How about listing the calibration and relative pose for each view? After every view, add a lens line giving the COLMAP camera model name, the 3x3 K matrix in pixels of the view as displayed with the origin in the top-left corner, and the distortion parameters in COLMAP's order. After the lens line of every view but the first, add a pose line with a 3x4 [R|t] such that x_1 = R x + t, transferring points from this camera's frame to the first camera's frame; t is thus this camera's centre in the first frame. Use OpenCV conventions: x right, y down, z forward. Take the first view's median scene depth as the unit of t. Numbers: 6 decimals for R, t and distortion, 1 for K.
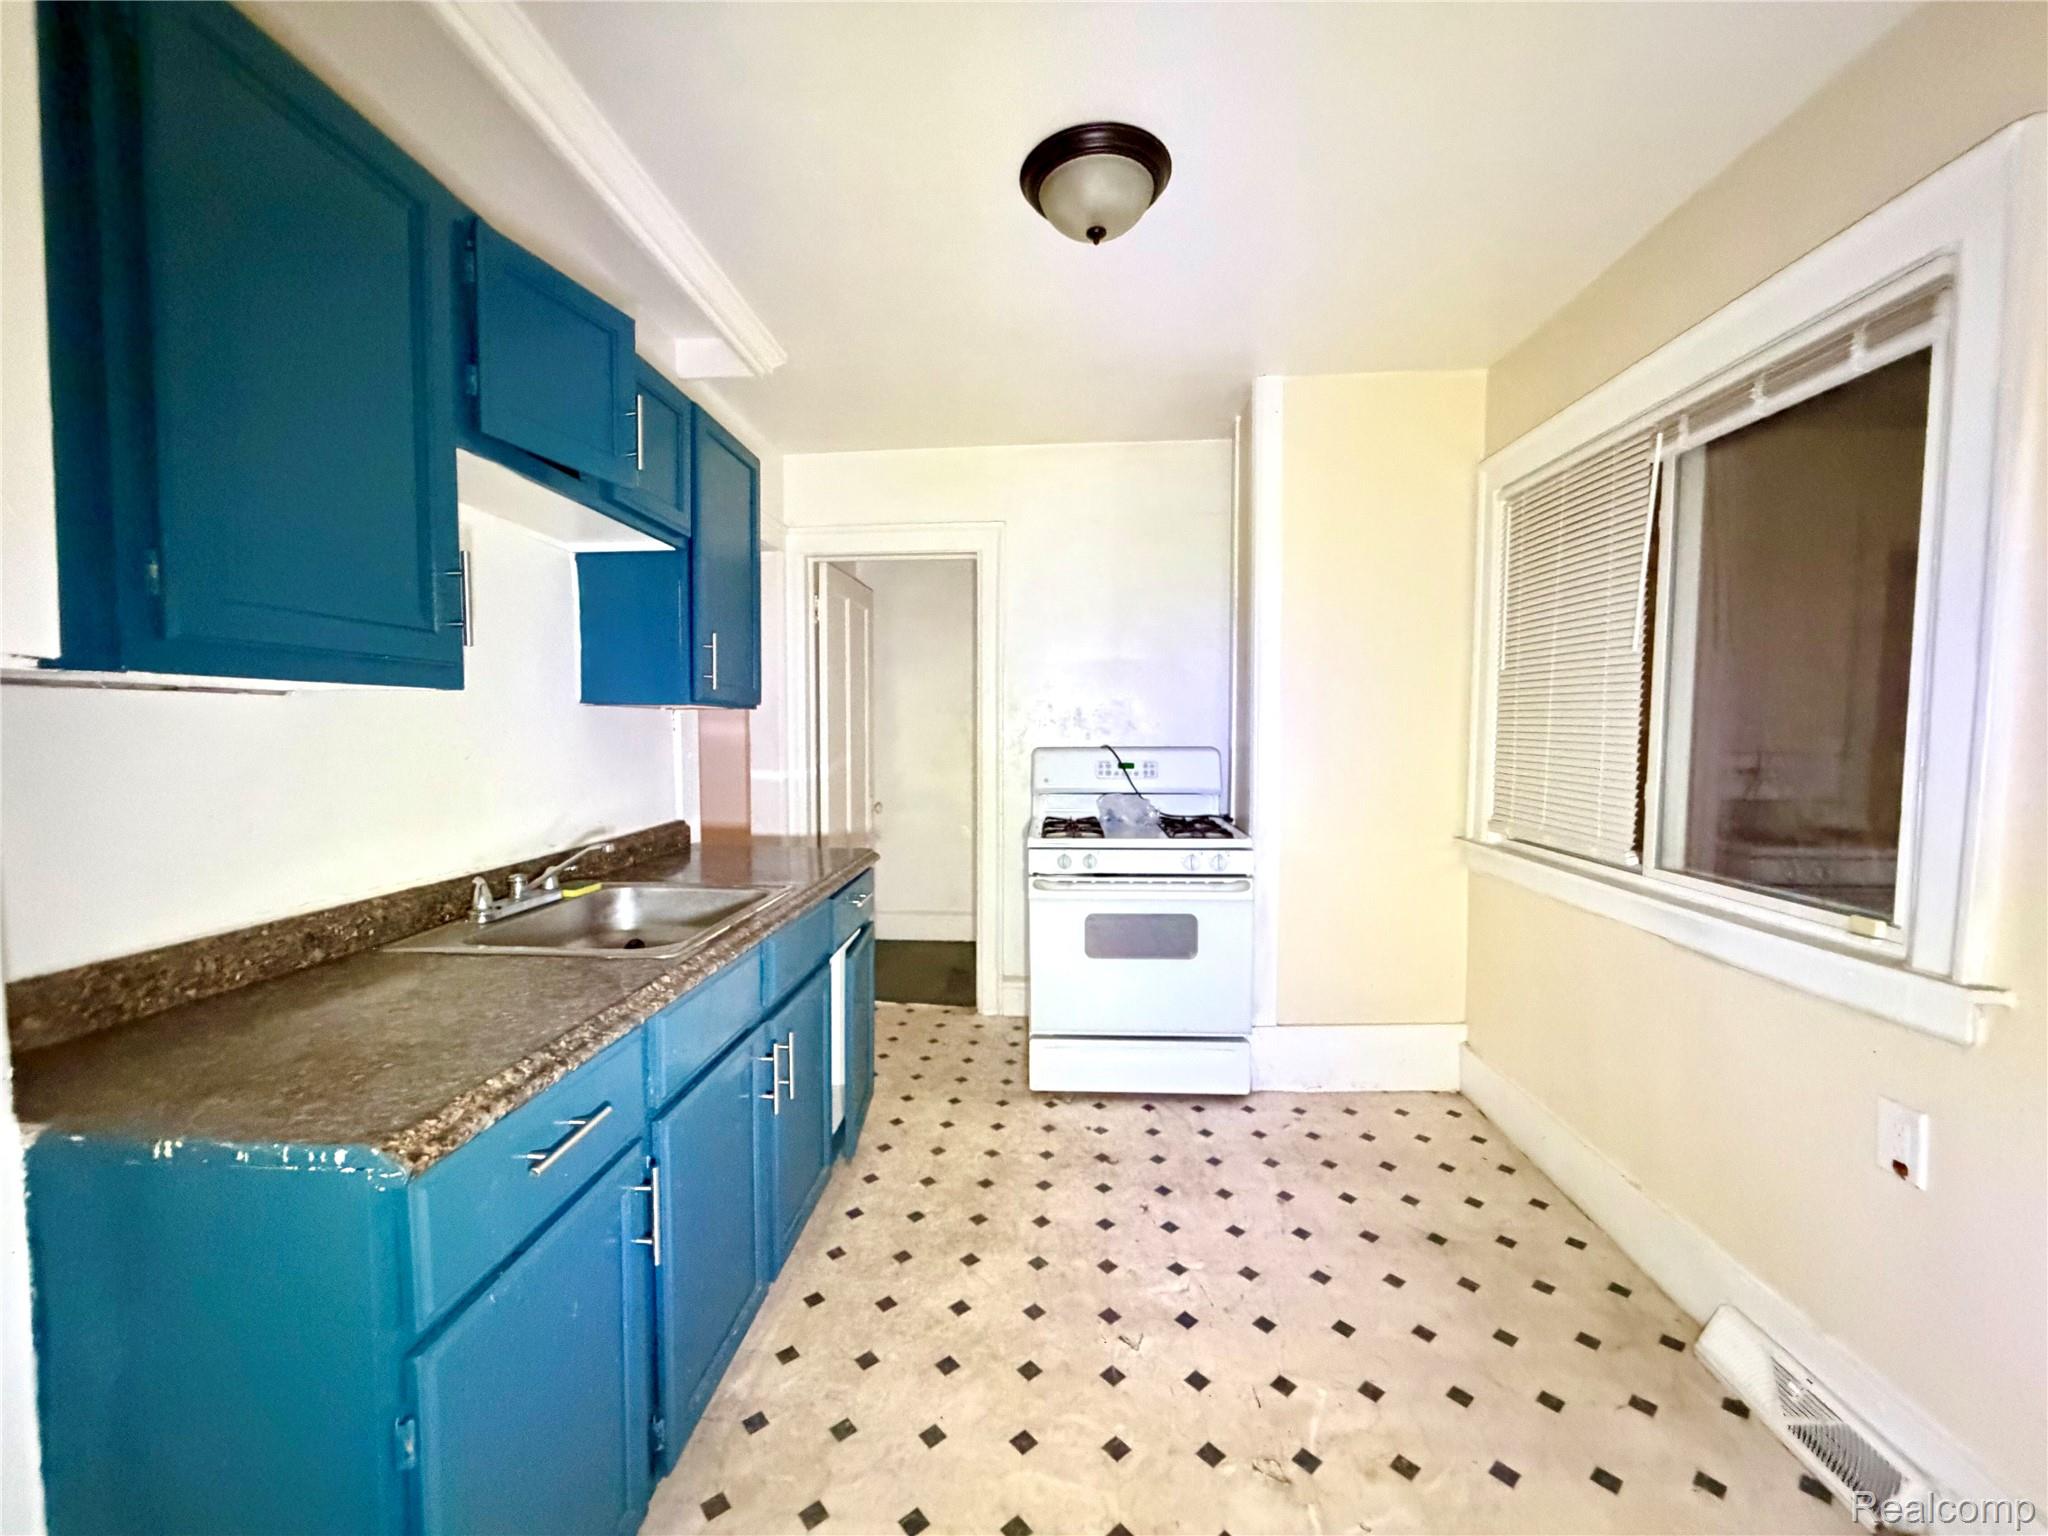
lens RADIAL K [[819.0, 0, 1023.4], [0, 819.0, 772.7], [0, 0, 1]] dist [0.000852, -0.000214]
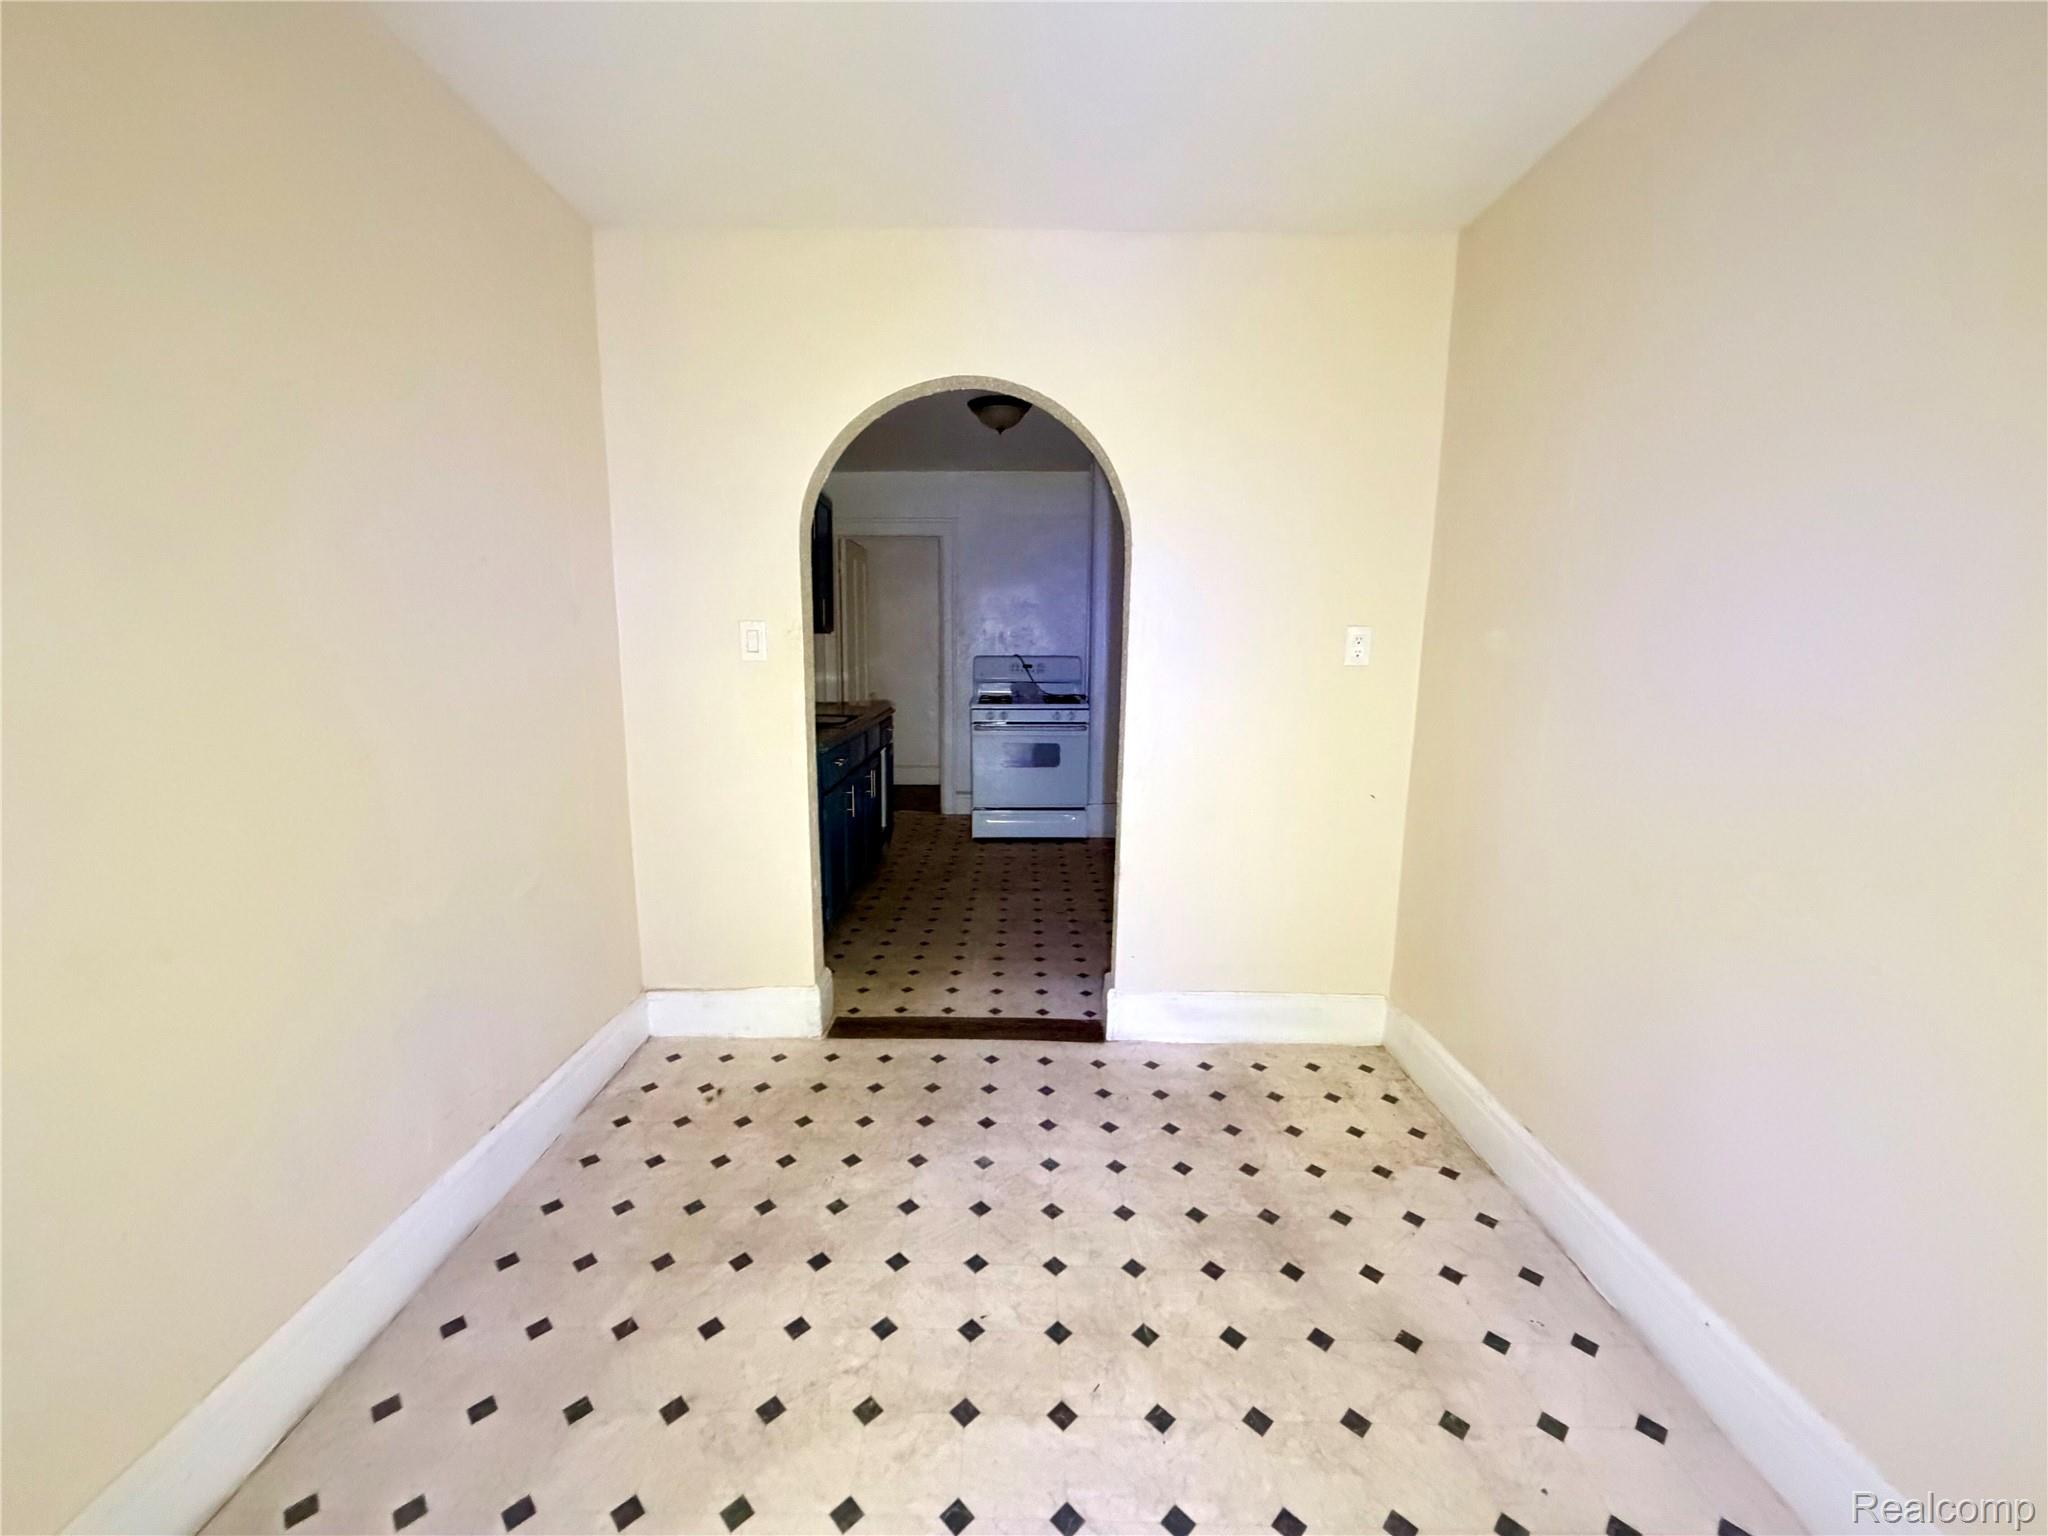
lens RADIAL K [[819.0, 0, 1021.1], [0, 819.0, 759.0], [0, 0, 1]] dist [0.000852, -0.000214]
pose [[0.997988, -0.002186, 0.063363, -0.000164], [-0.003569, 0.995884, 0.090569, 0.032377], [-0.063300, -0.090613, 0.993872, -0.808934]]
